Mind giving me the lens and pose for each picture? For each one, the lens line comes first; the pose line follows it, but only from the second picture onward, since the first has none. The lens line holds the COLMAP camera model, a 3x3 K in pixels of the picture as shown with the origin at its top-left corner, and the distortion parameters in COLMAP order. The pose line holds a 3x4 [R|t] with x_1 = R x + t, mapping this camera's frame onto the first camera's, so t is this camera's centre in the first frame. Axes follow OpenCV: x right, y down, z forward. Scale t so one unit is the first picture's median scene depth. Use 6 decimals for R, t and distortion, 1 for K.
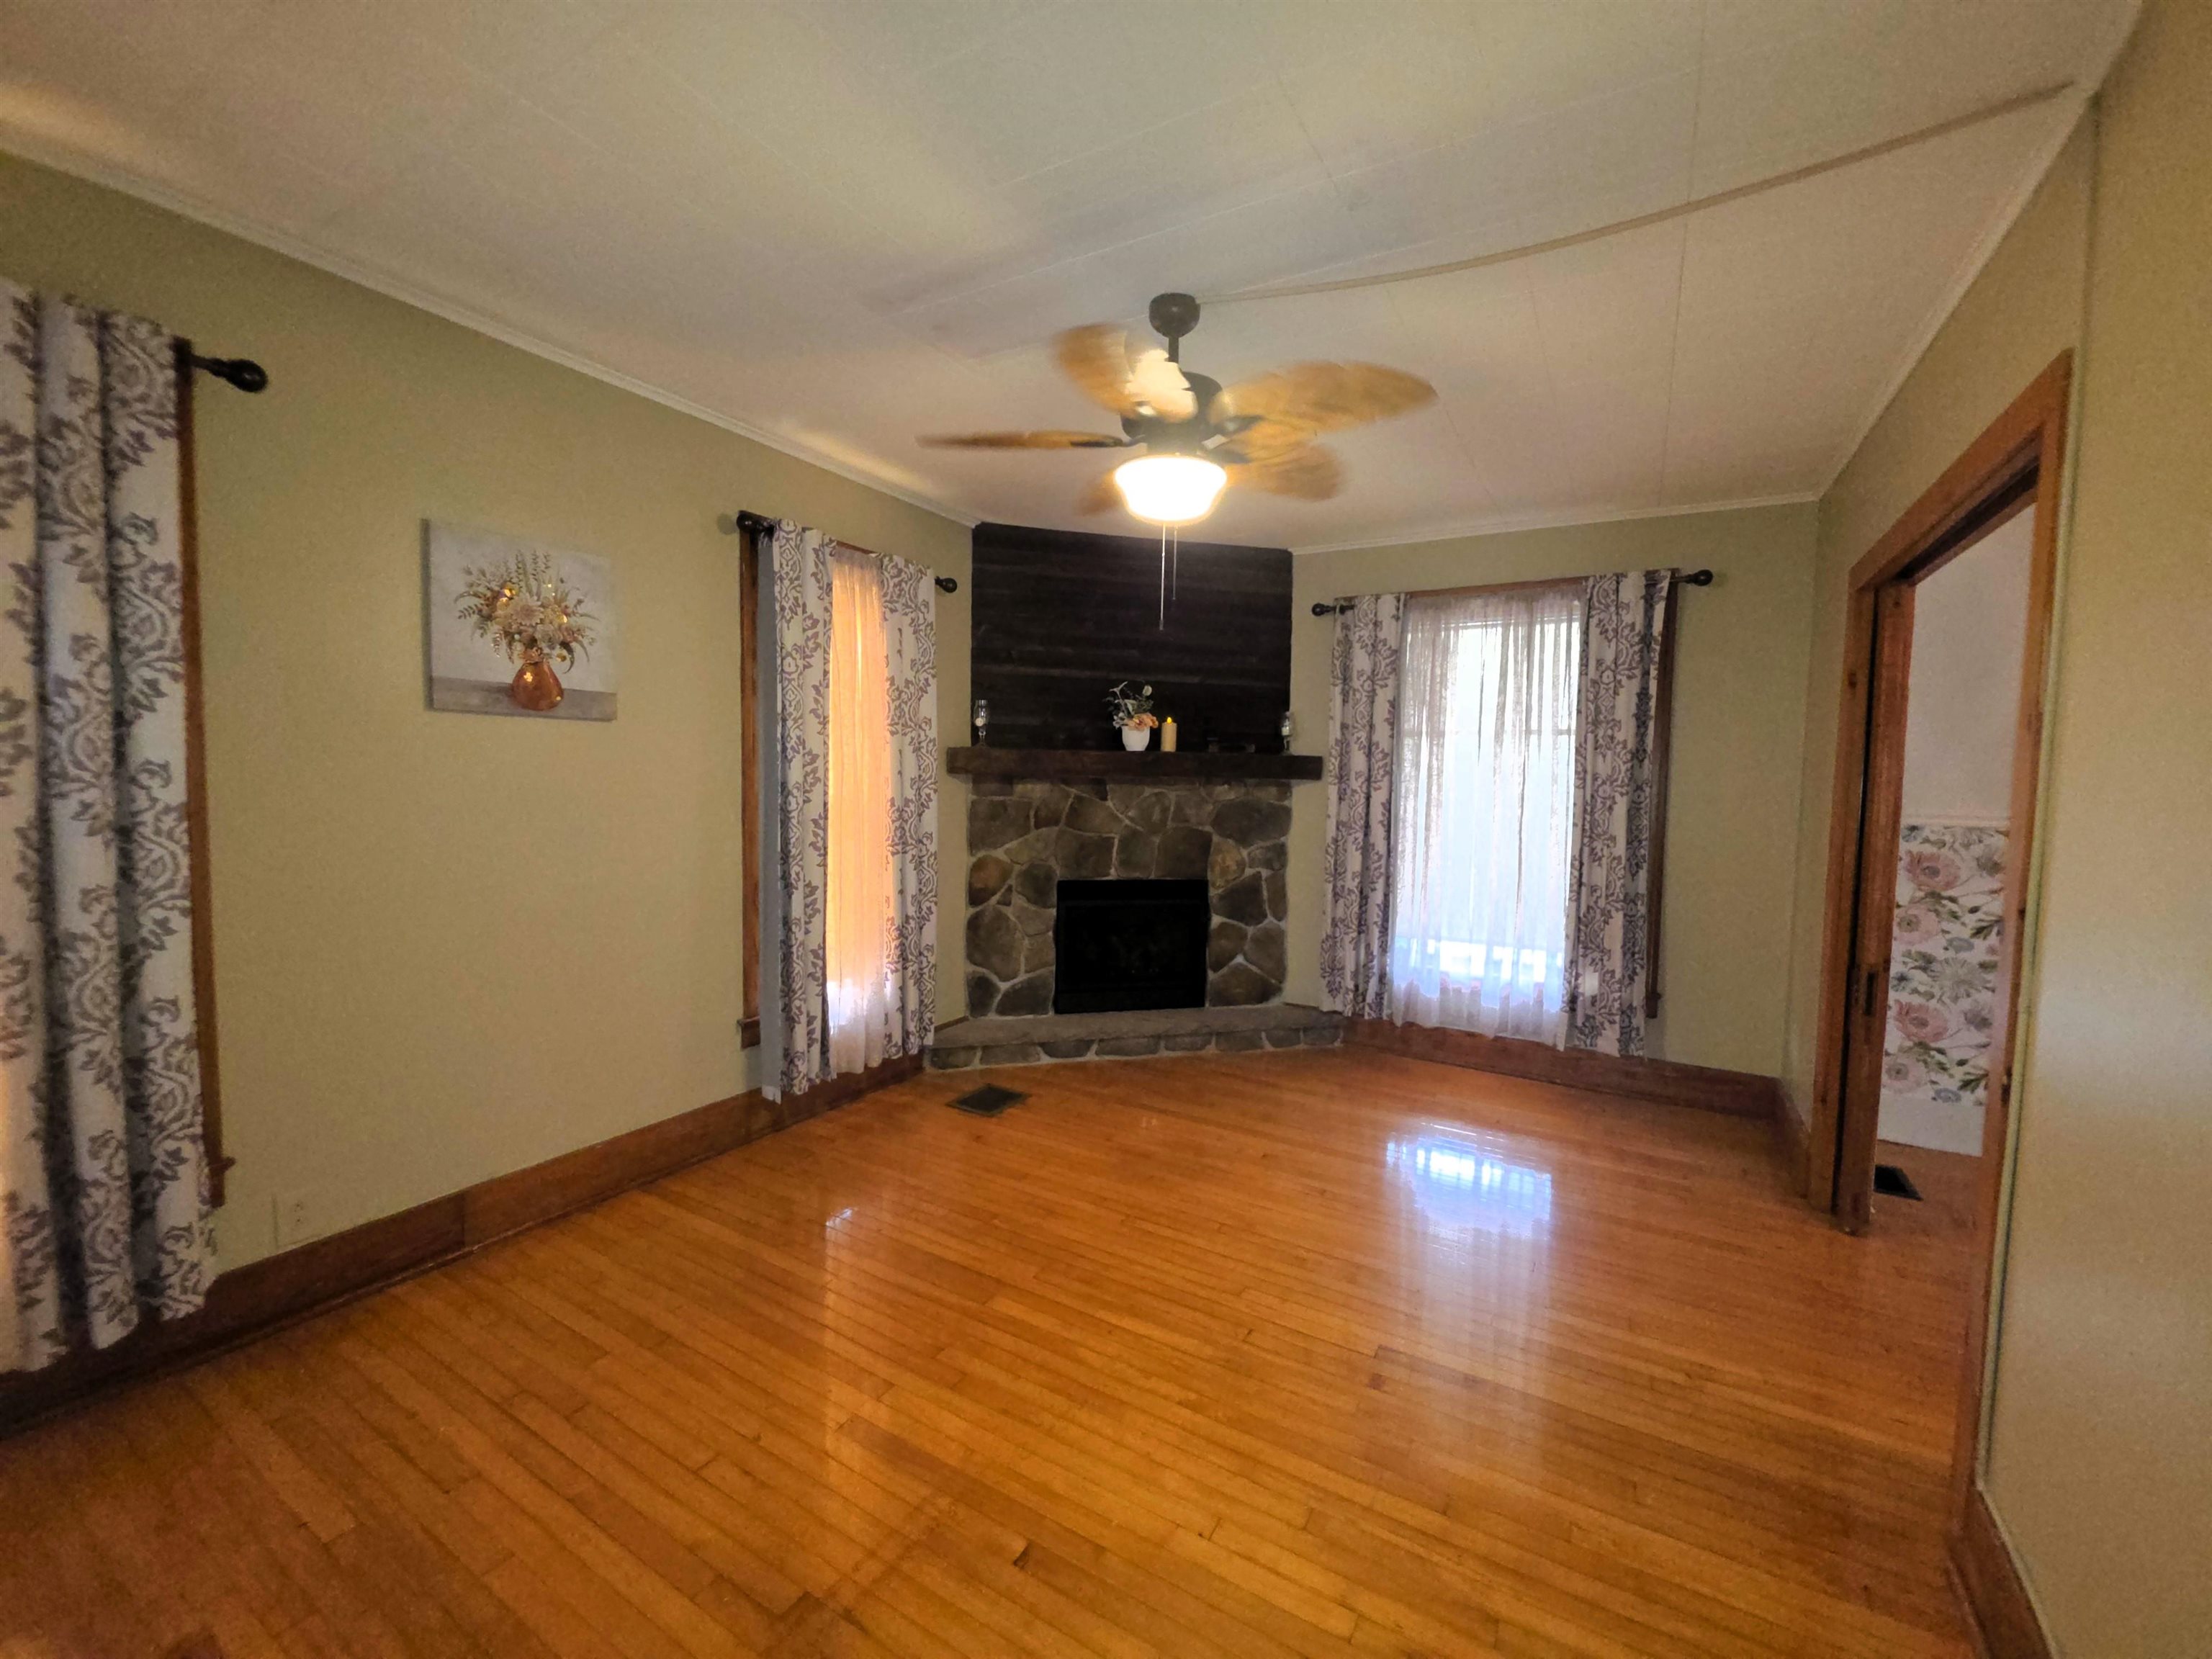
lens RADIAL K [[885.5, 0, 1103.1], [0, 885.5, 830.5], [0, 0, 1]] dist [0.007324, -0.004502]
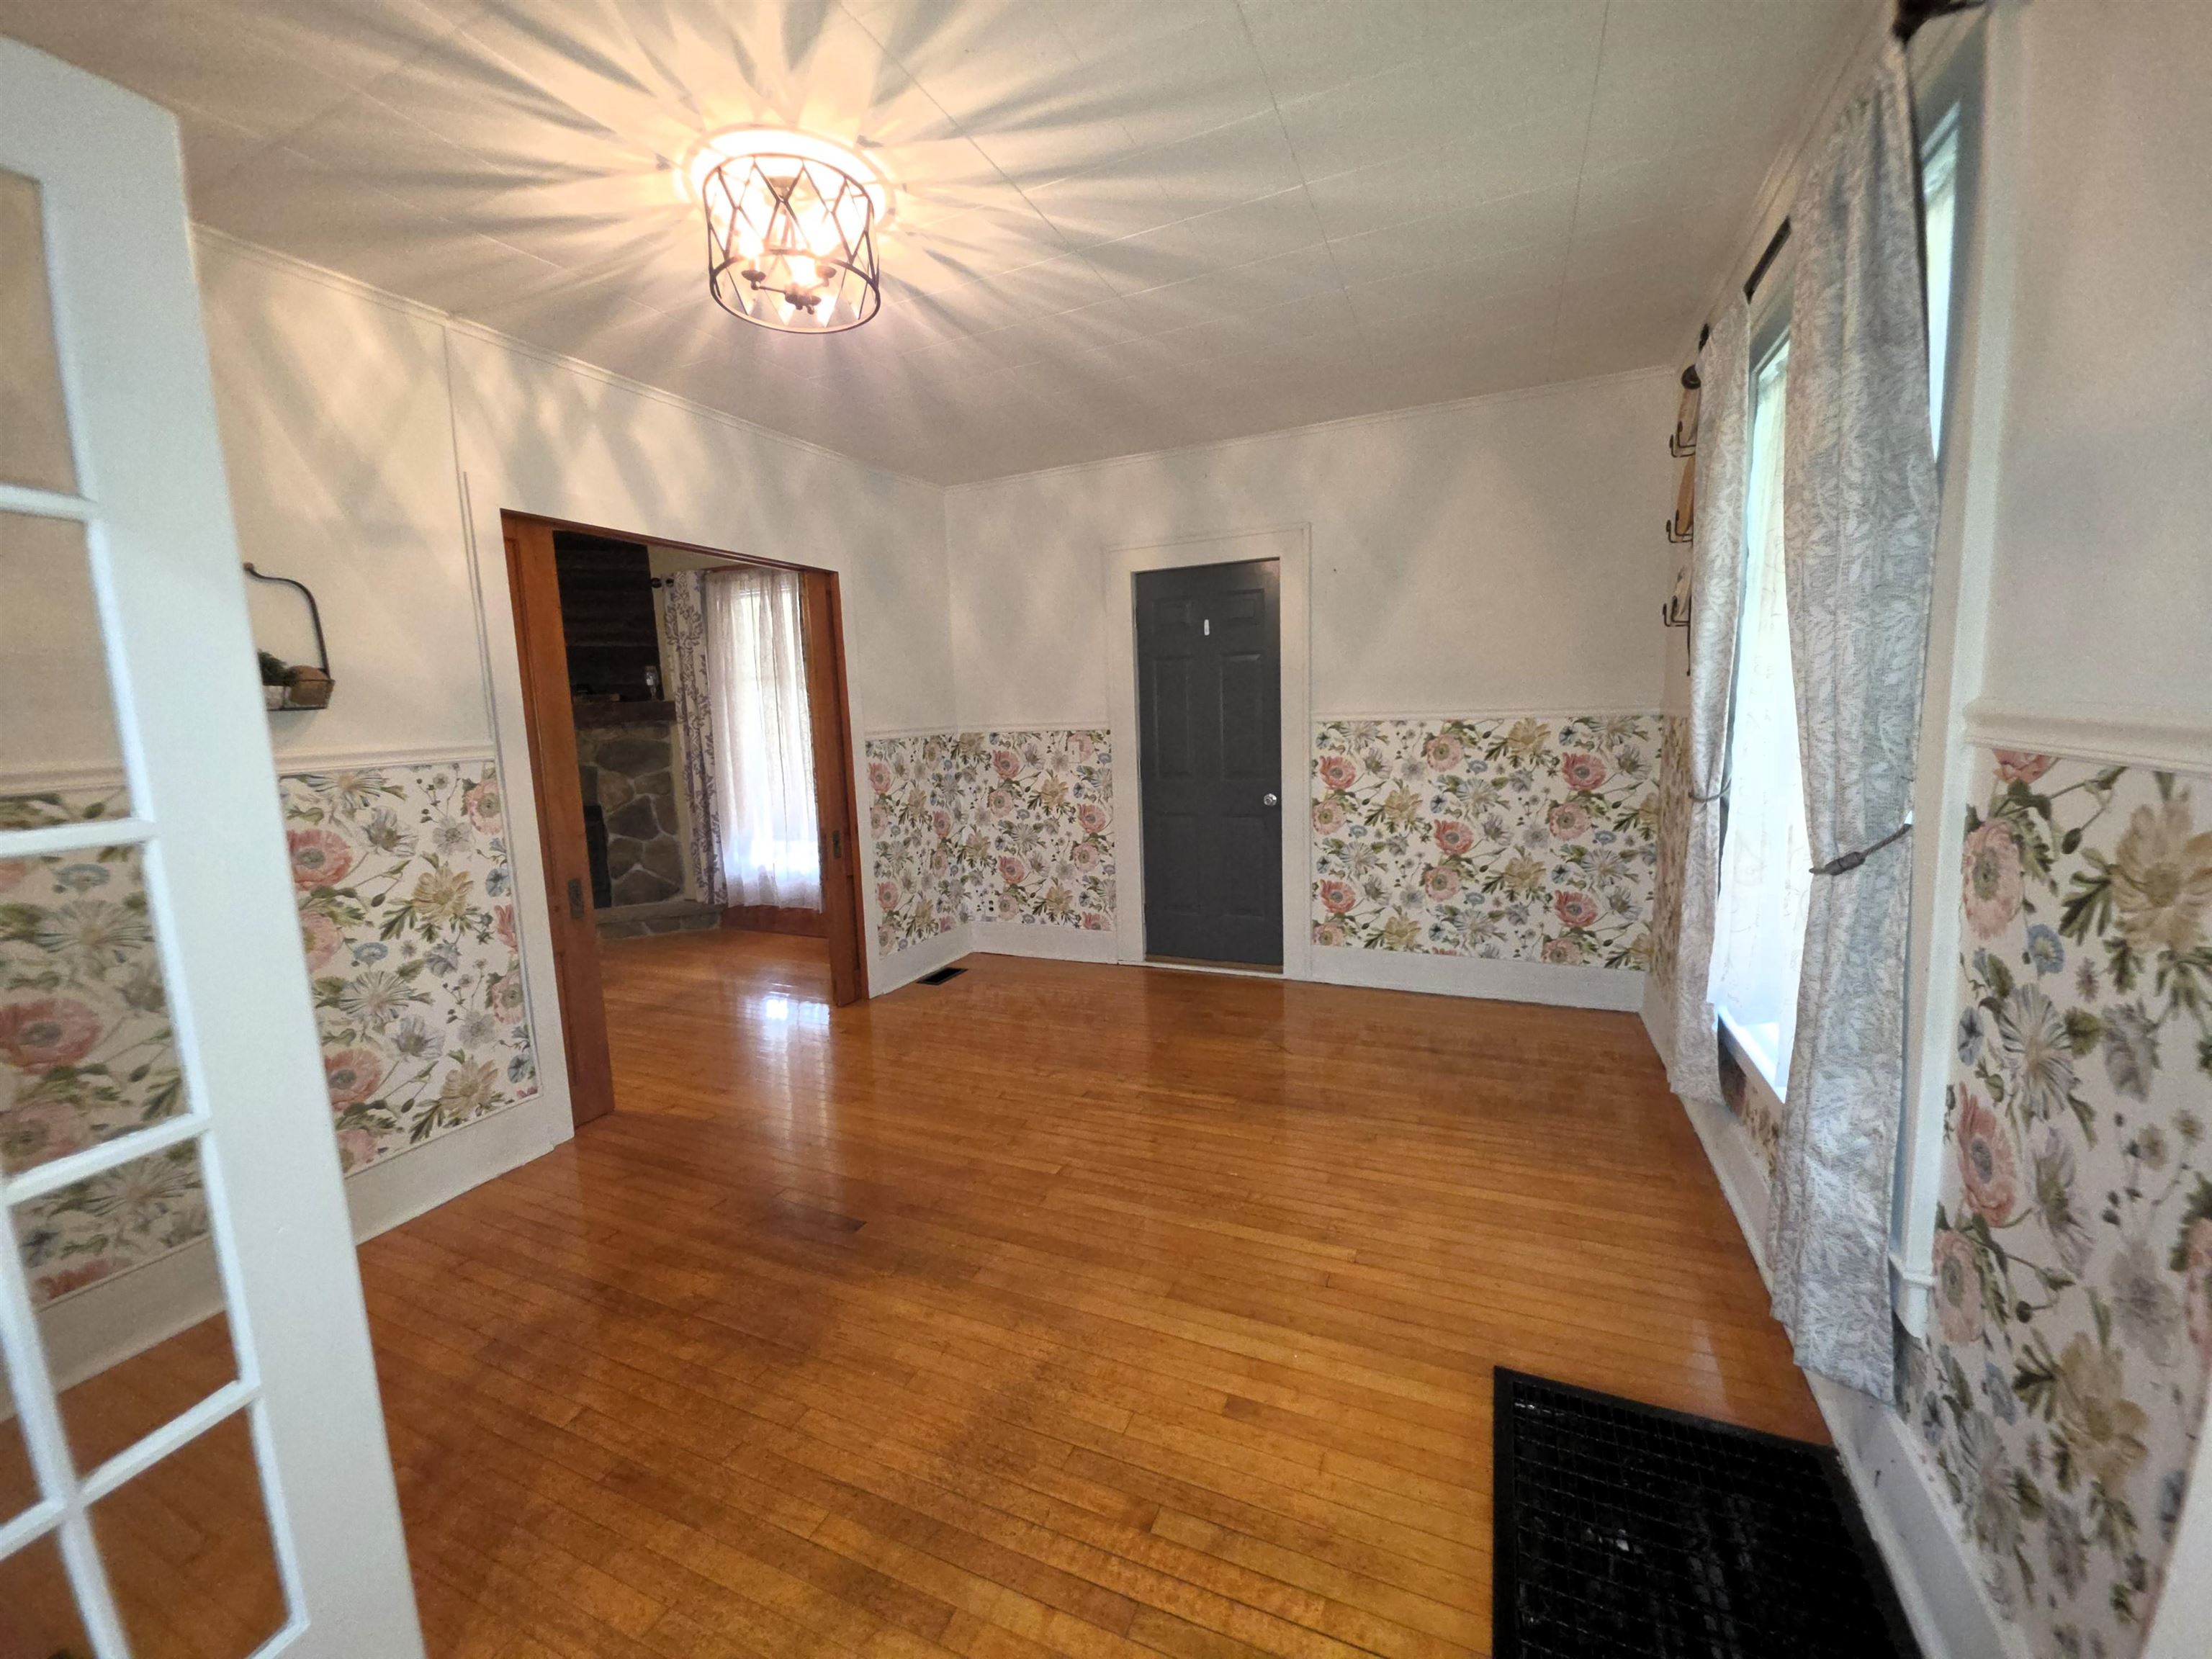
lens RADIAL K [[986.5, 0, 1129.0], [0, 986.5, 858.1], [0, 0, 1]] dist [0.002827, 0.000068]
pose [[0.994893, -0.062598, 0.079176, 0.782127], [0.056177, 0.995140, 0.080876, 0.062257], [-0.083854, -0.076015, 0.993575, -0.471402]]
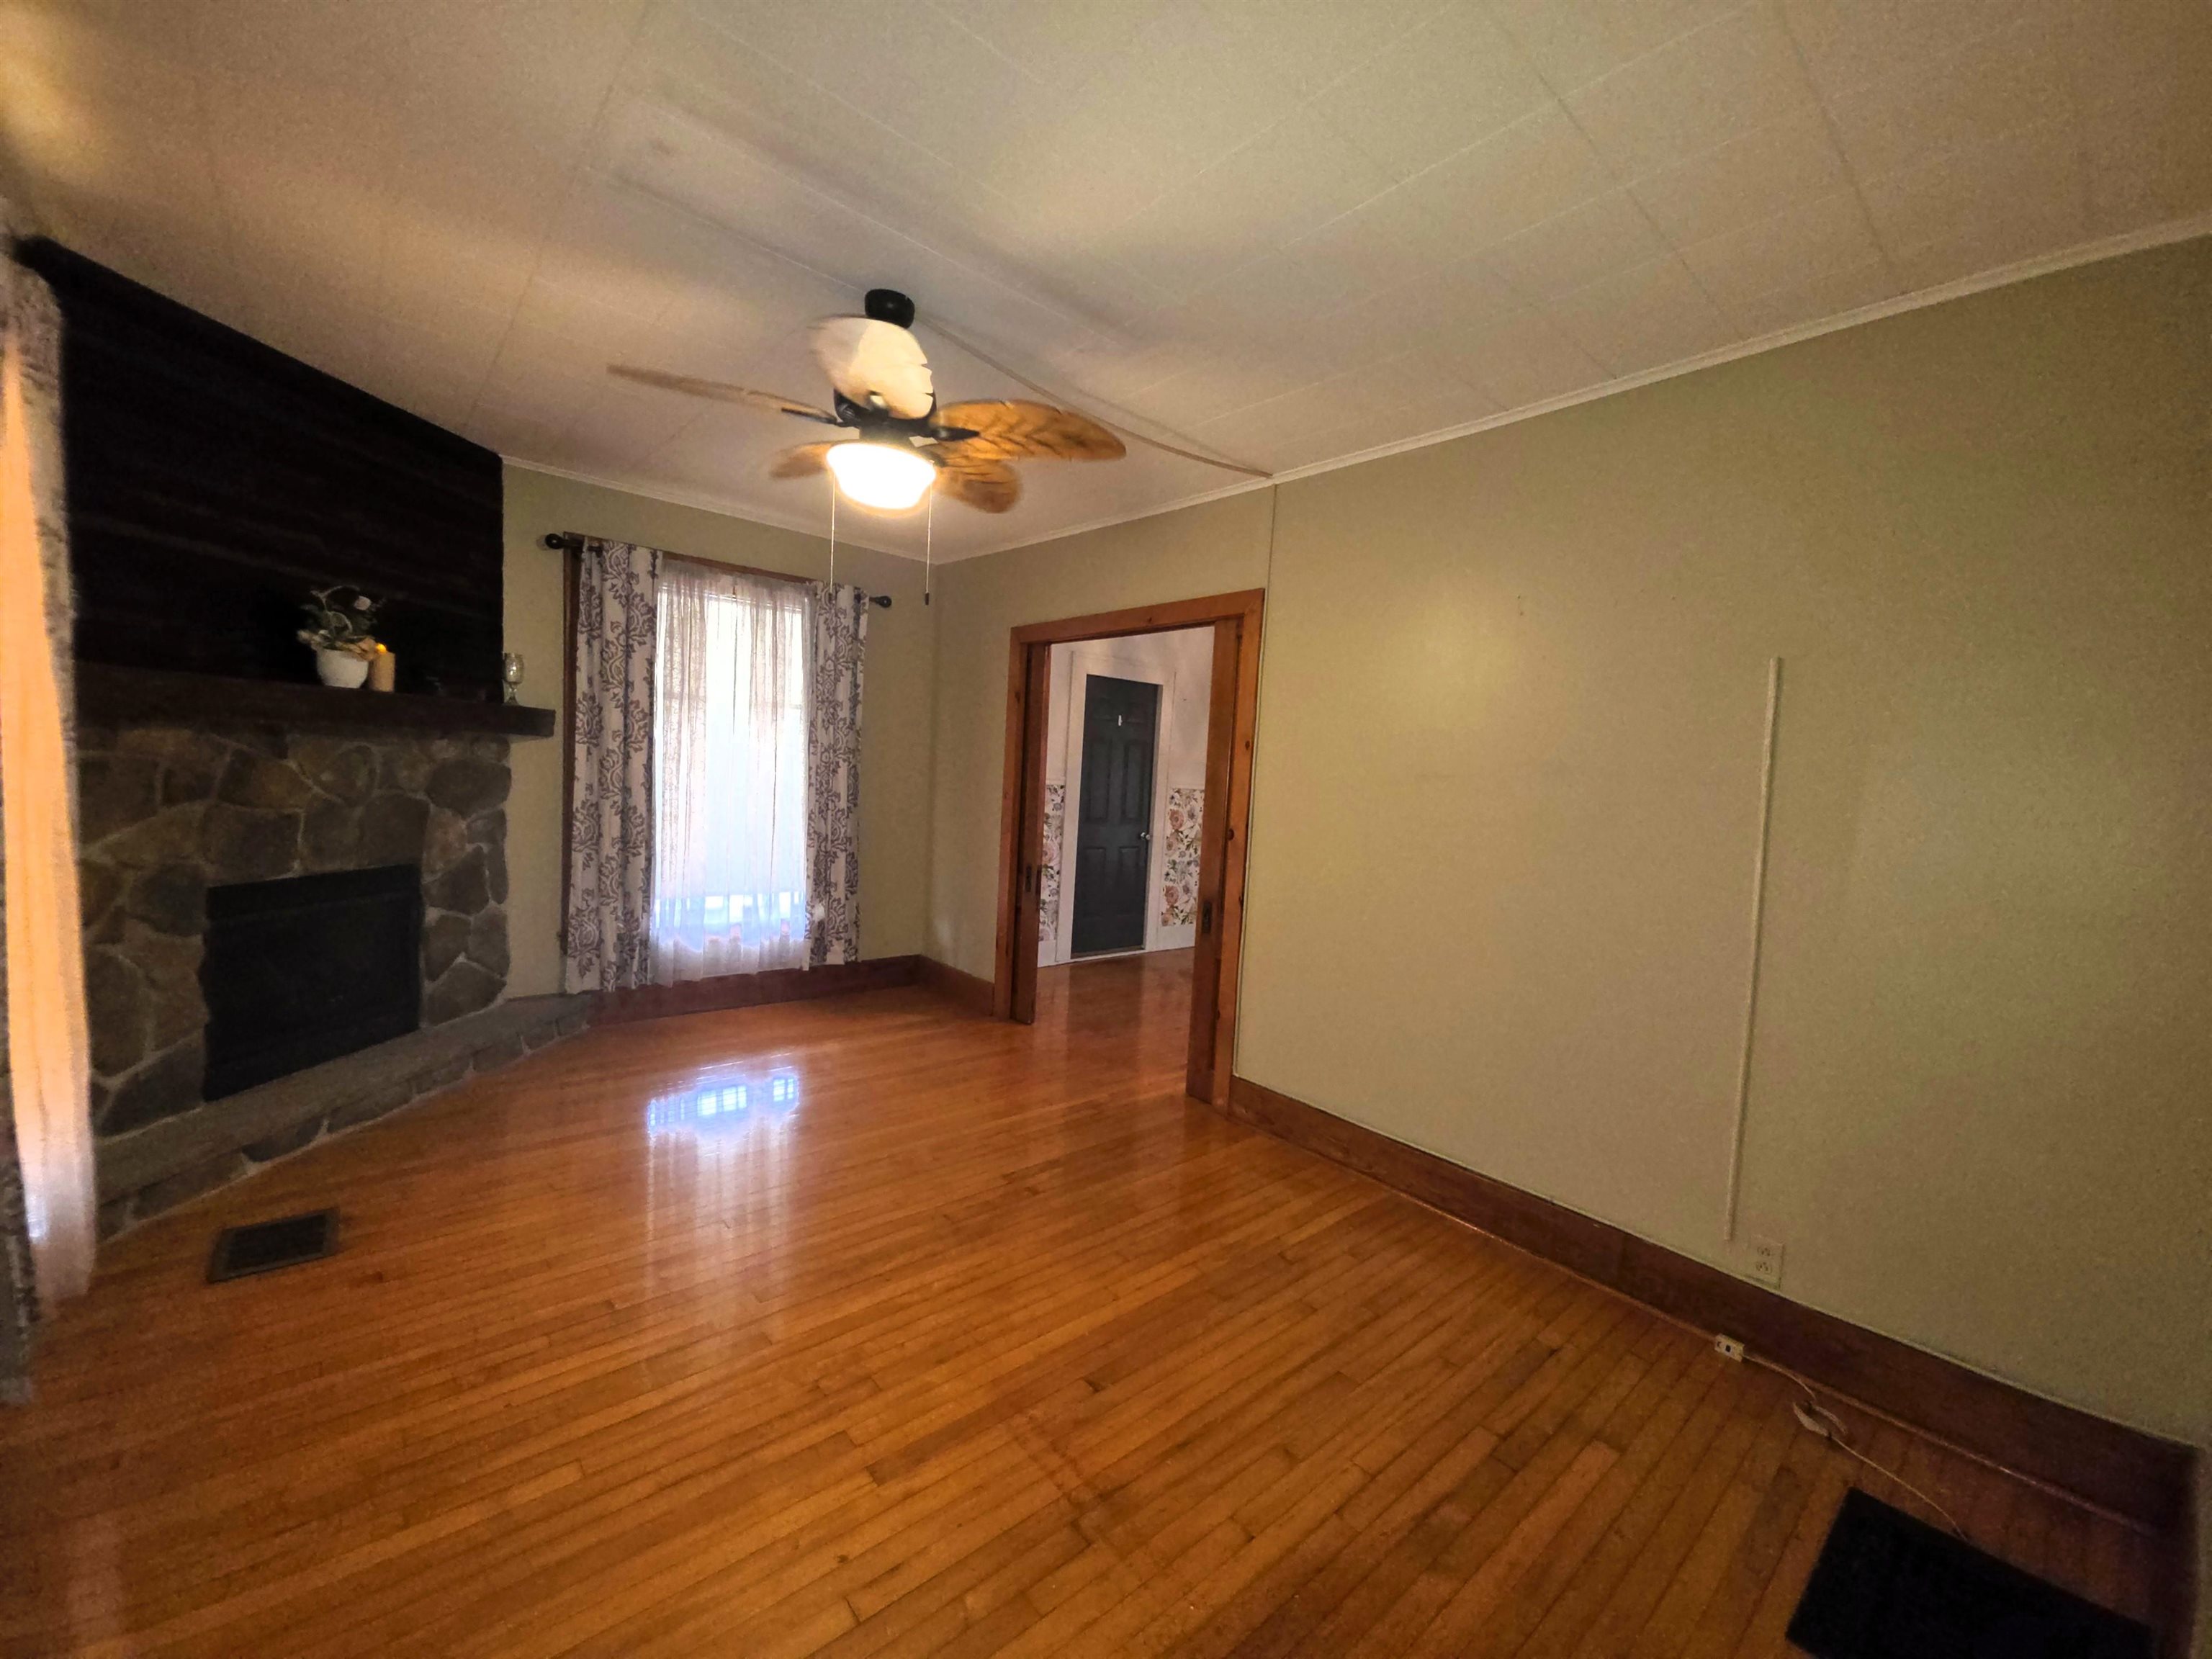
lens RADIAL K [[885.5, 0, 1095.3], [0, 885.5, 830.5], [0, 0, 1]] dist [0.007324, -0.004502]
pose [[0.313730, -0.067953, 0.947078, -0.443348], [0.010270, 0.997620, 0.068178, -0.019614], [-0.949457, -0.011663, 0.313681, 0.220495]]
